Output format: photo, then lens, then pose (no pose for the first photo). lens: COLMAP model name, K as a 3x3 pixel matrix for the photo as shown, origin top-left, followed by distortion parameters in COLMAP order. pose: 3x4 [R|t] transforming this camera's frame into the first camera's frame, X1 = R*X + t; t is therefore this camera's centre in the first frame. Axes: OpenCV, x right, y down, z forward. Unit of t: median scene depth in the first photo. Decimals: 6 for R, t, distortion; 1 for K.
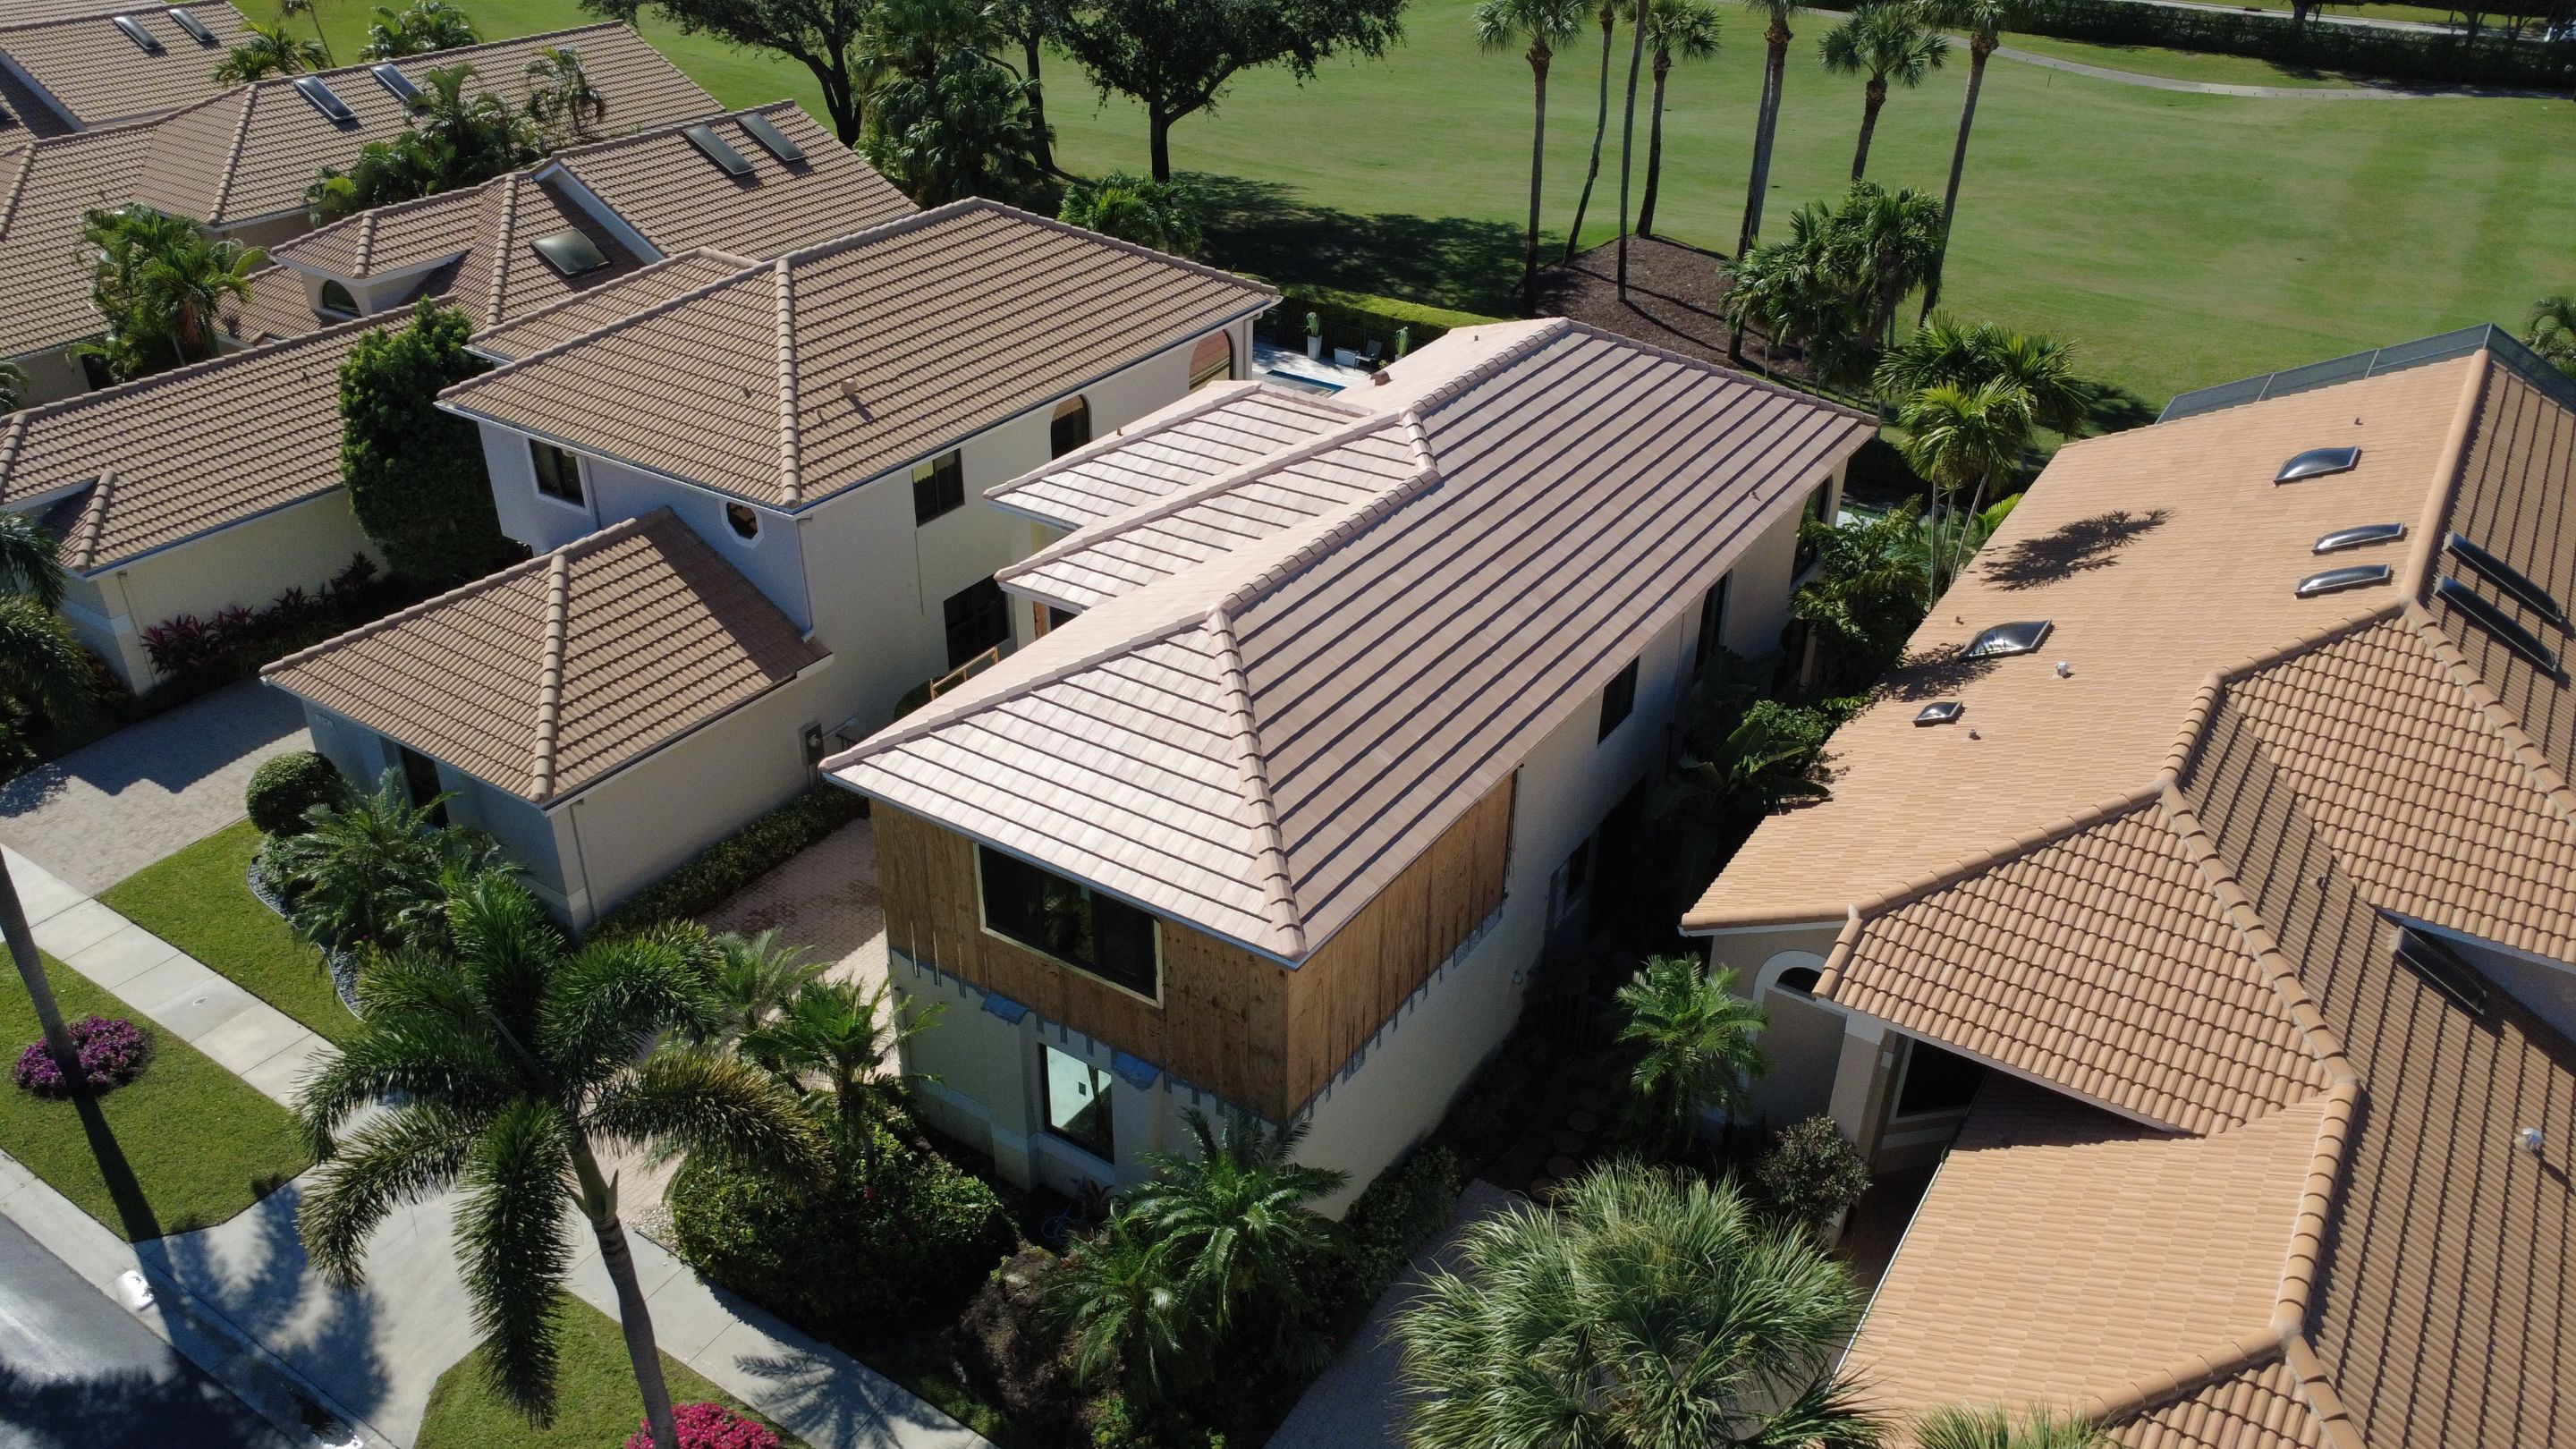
lens RADIAL K [[1862.8, 0, 1281.5], [0, 1862.8, 737.3], [0, 0, 1]] dist [-0.000564, 0.009052]
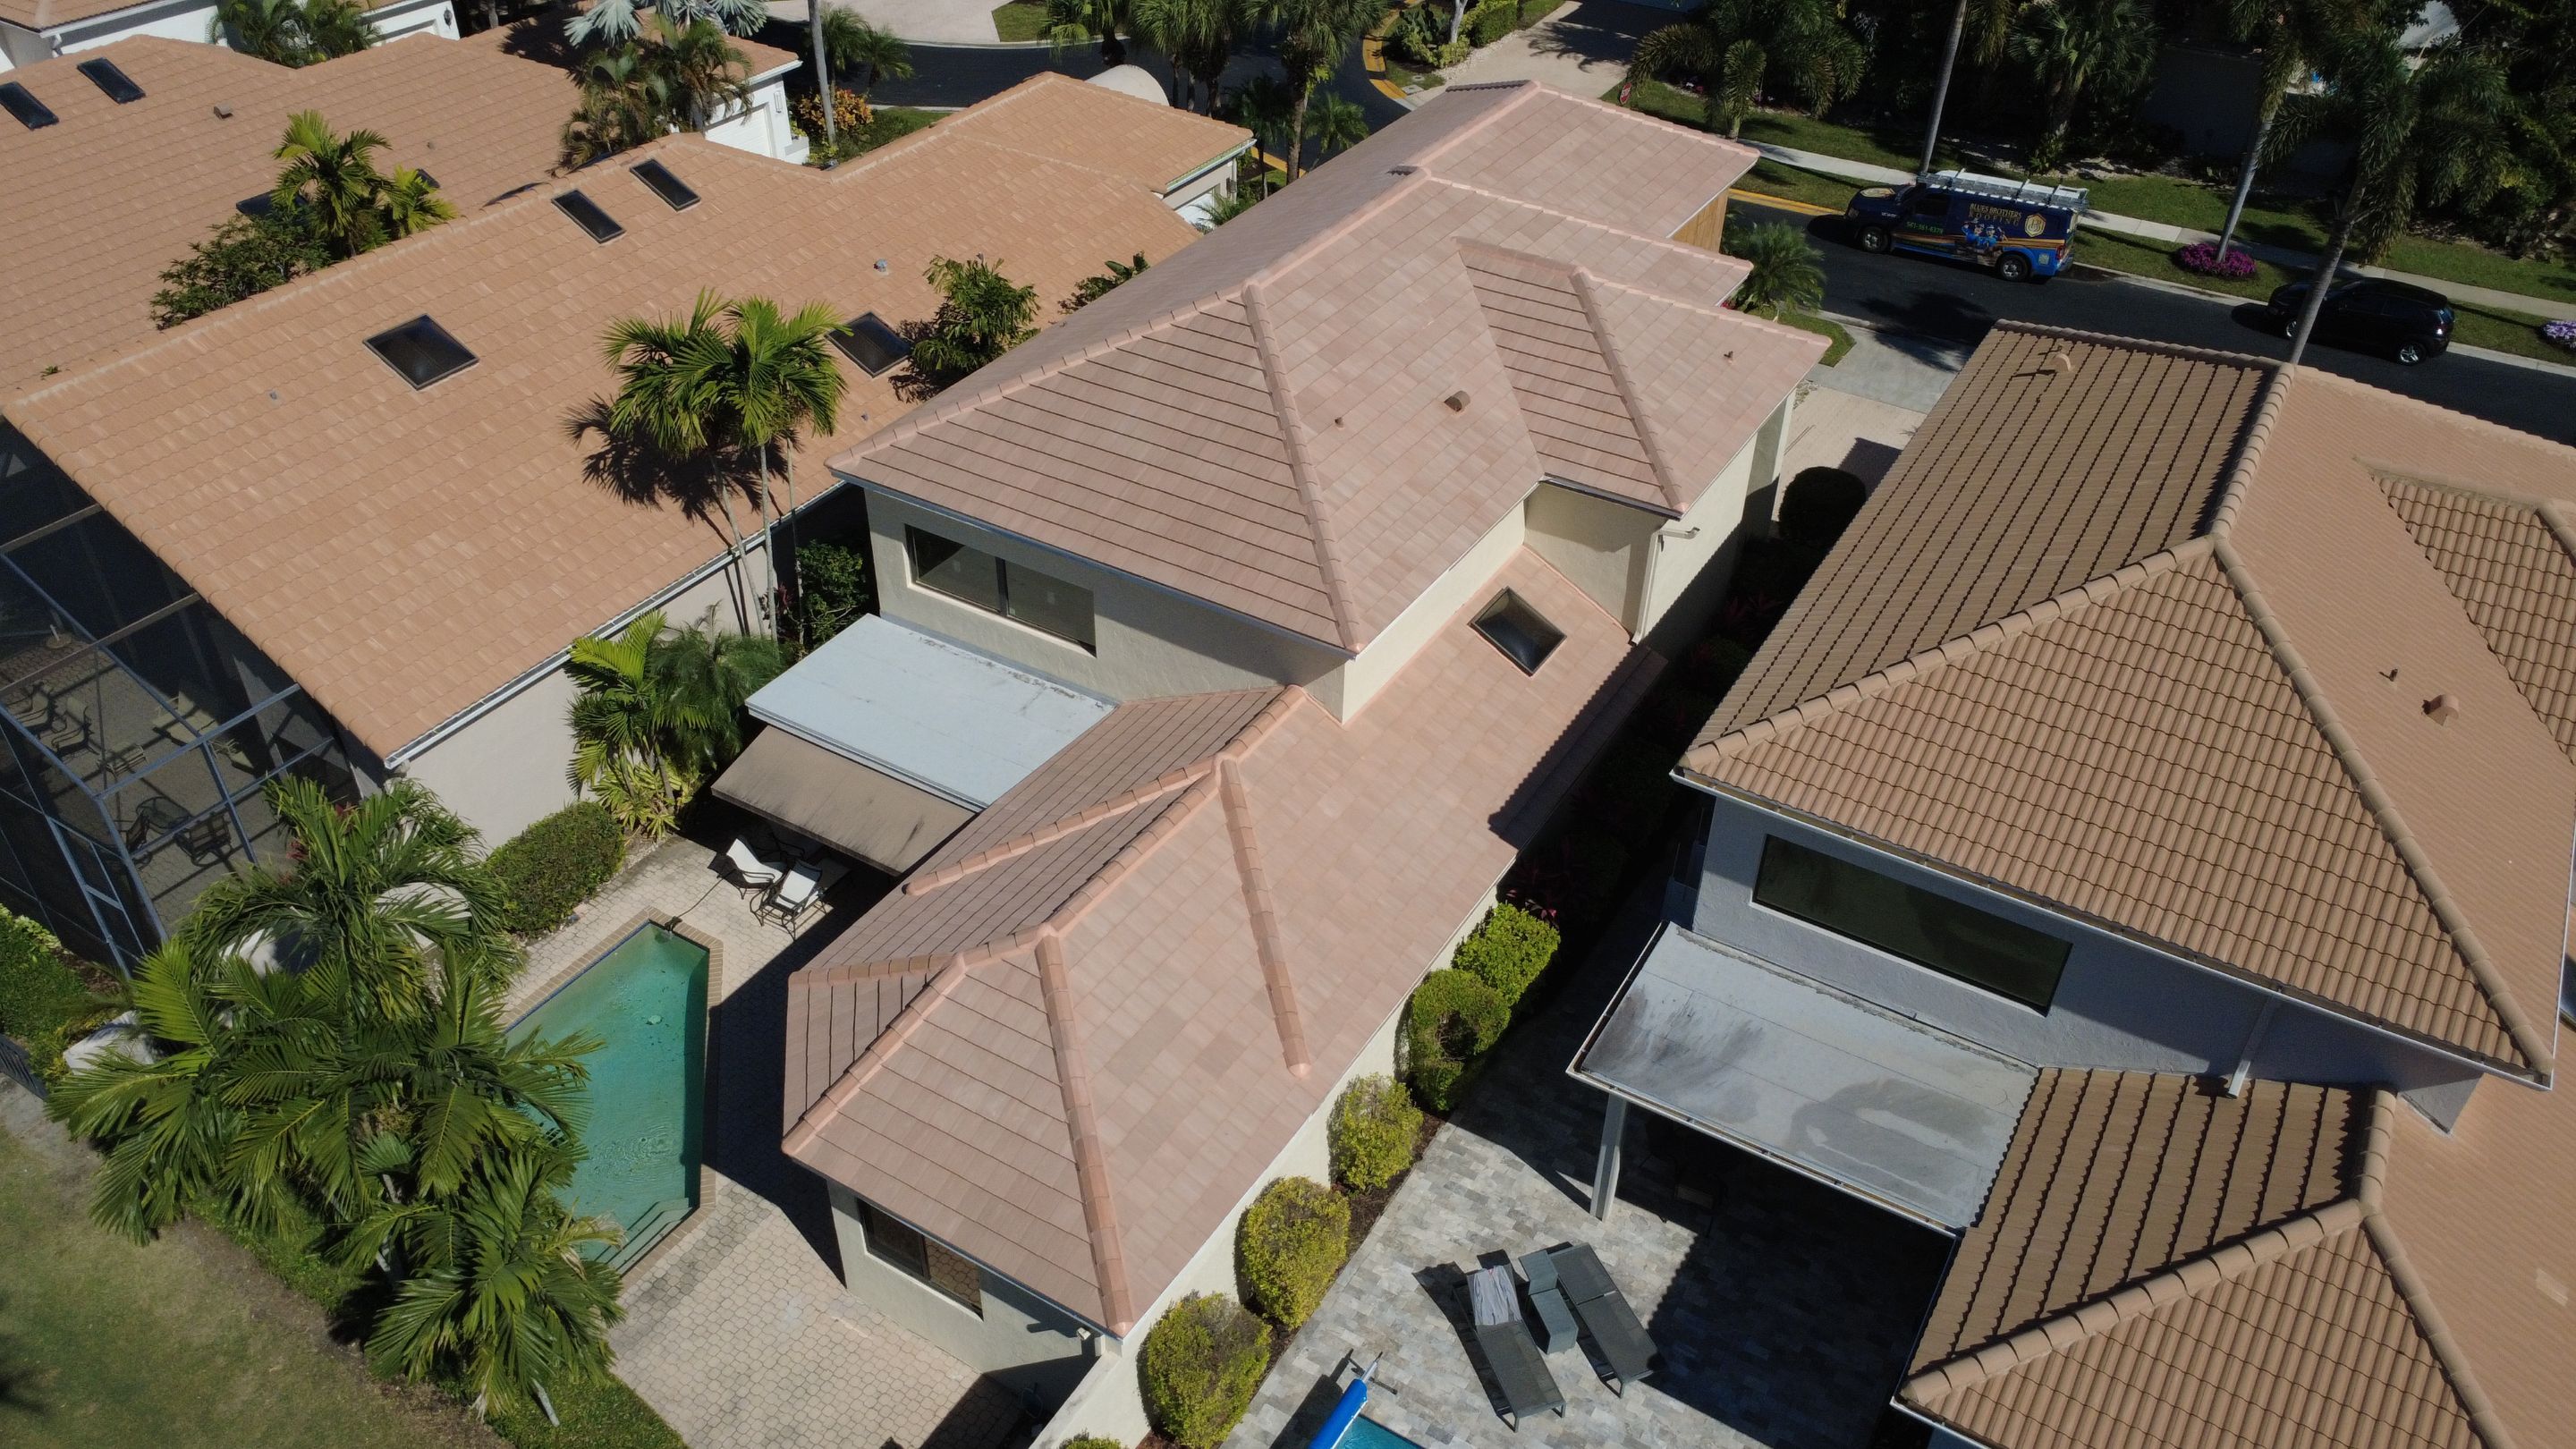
lens RADIAL K [[1862.8, 0, 1291.8], [0, 1862.8, 722.7], [0, 0, 1]] dist [-0.000564, 0.009052]
pose [[-0.999060, -0.002312, -0.043294, 0.159057], [-0.040899, 0.381601, 0.923422, -0.887810], [0.014386, 0.924324, -0.381337, 1.434844]]
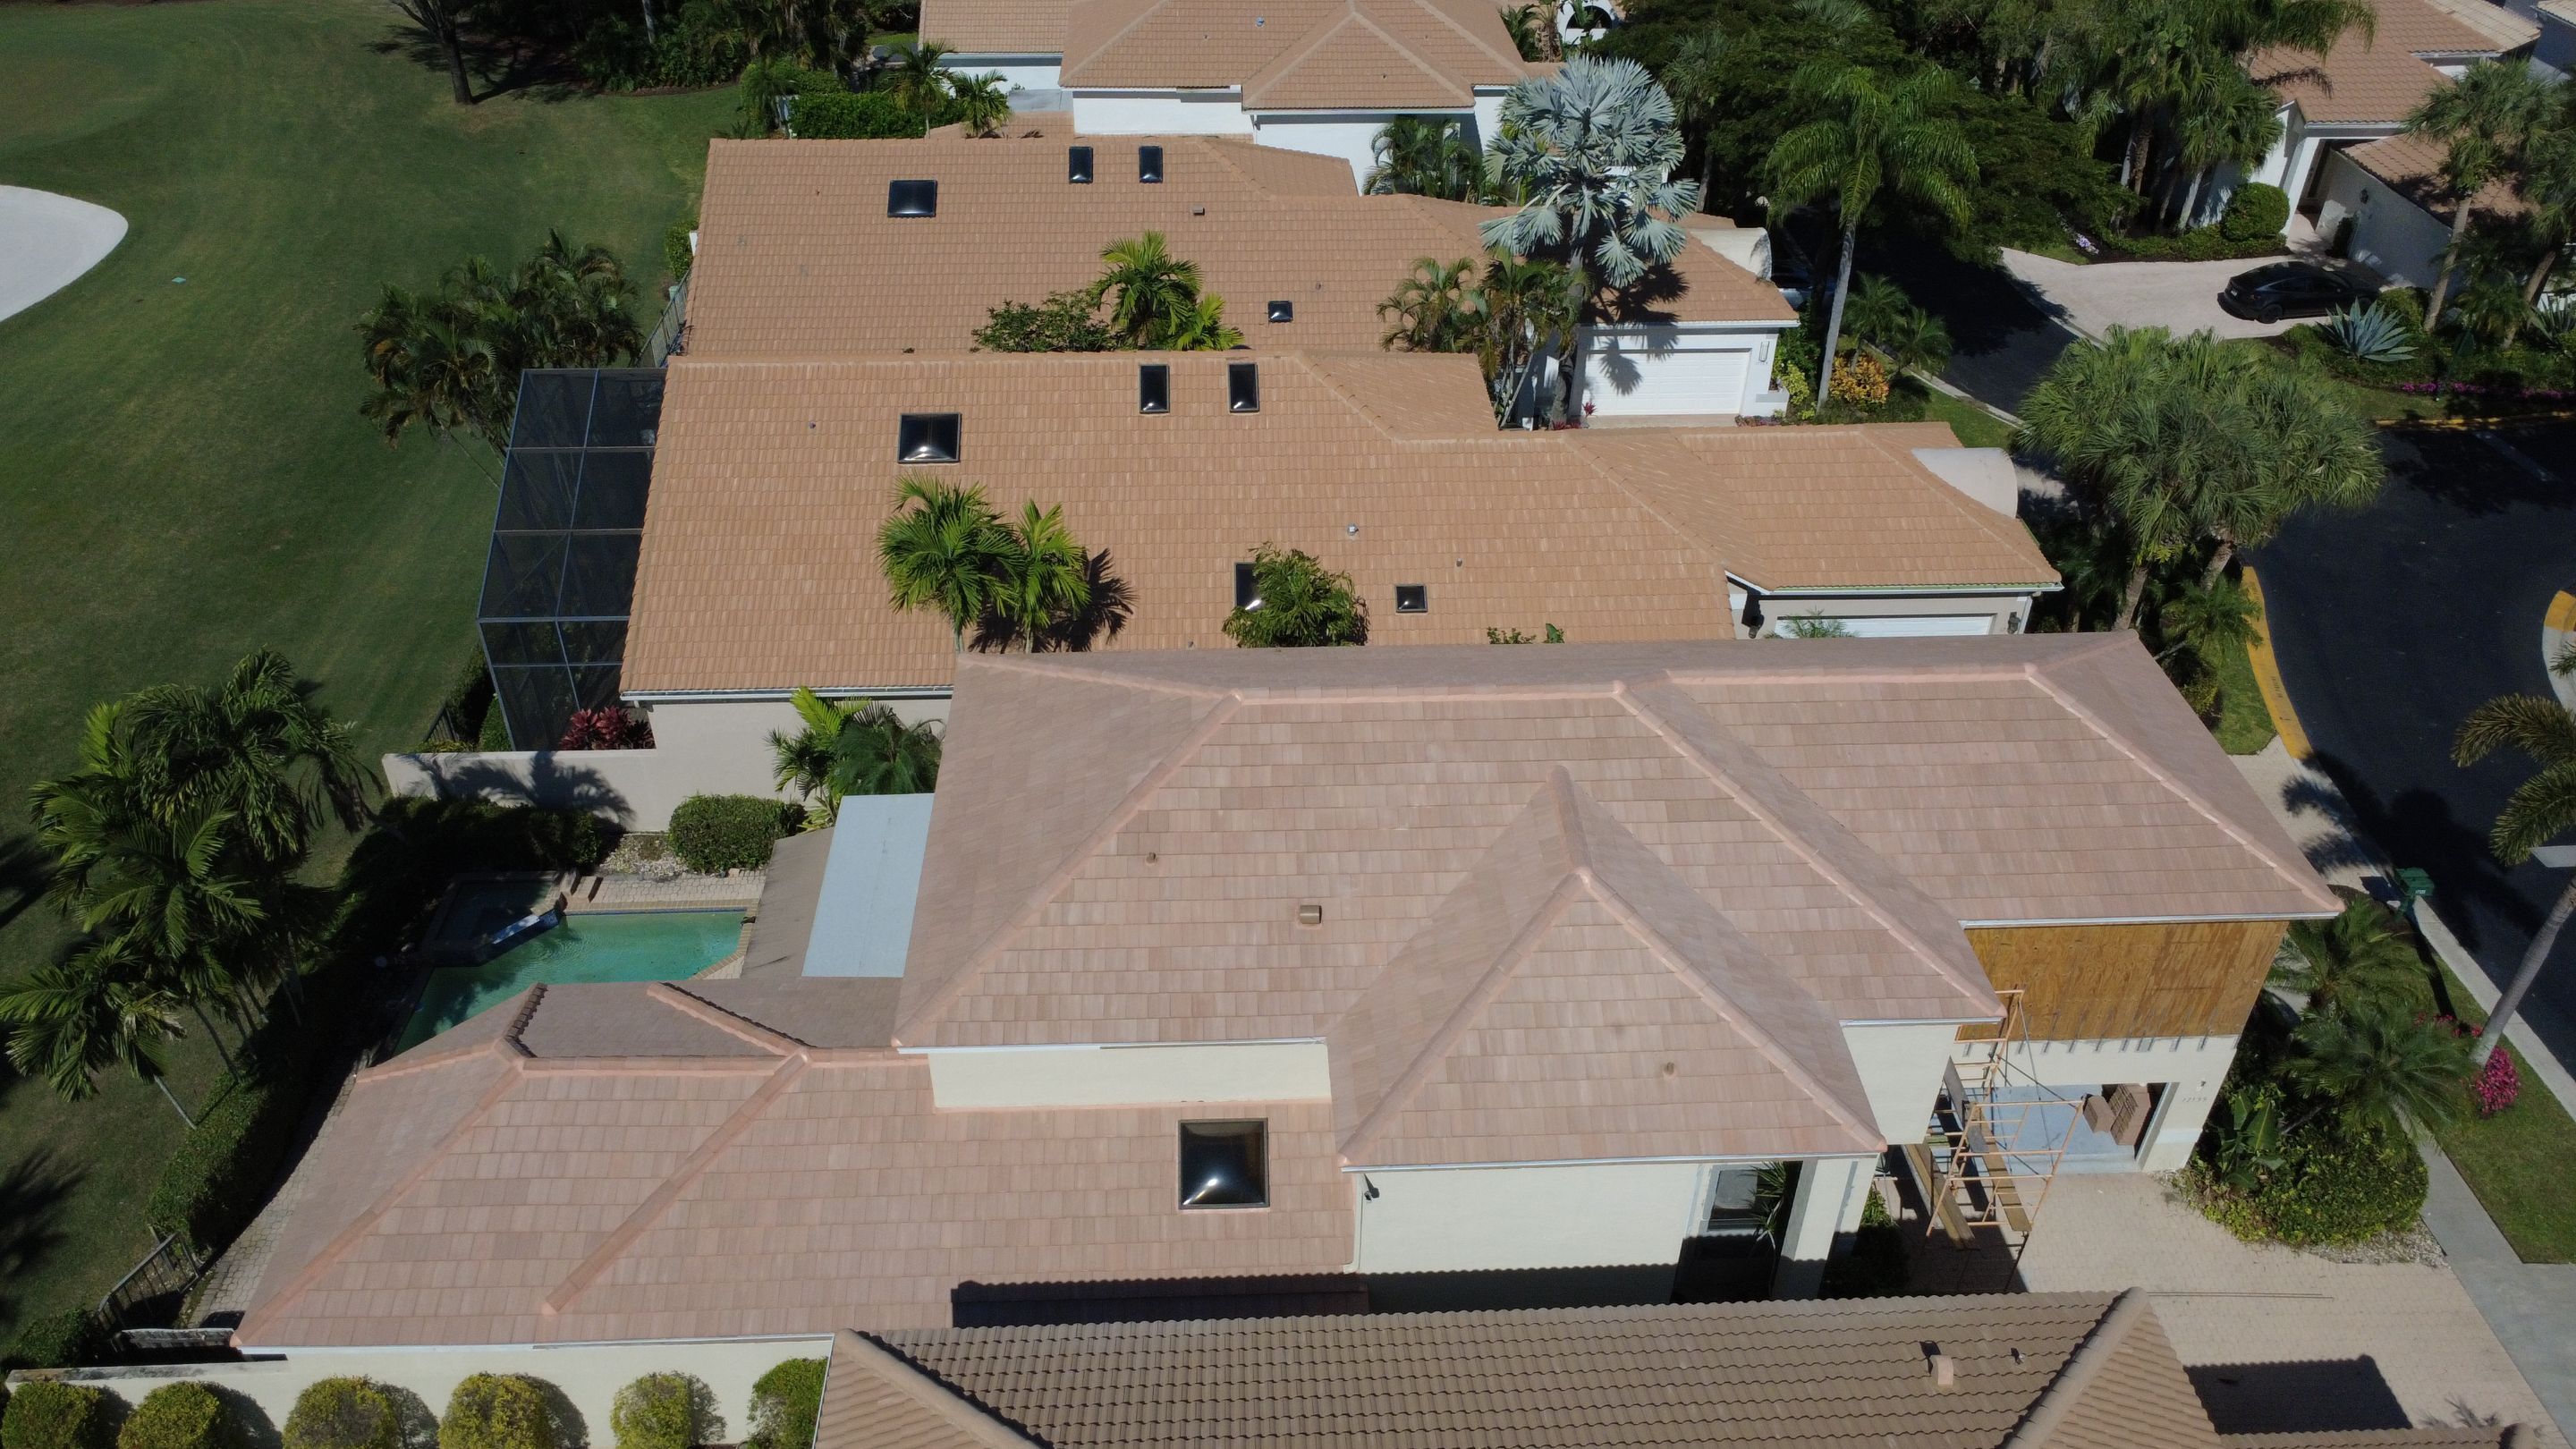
lens RADIAL K [[1862.8, 0, 1300.0], [0, 1862.8, 725.1], [0, 0, 1]] dist [-0.000564, 0.009052]
pose [[-0.587541, -0.487095, 0.646169, -0.381638], [0.394352, 0.524932, 0.754276, -0.782284], [-0.706599, 0.697986, -0.116332, 1.030955]]
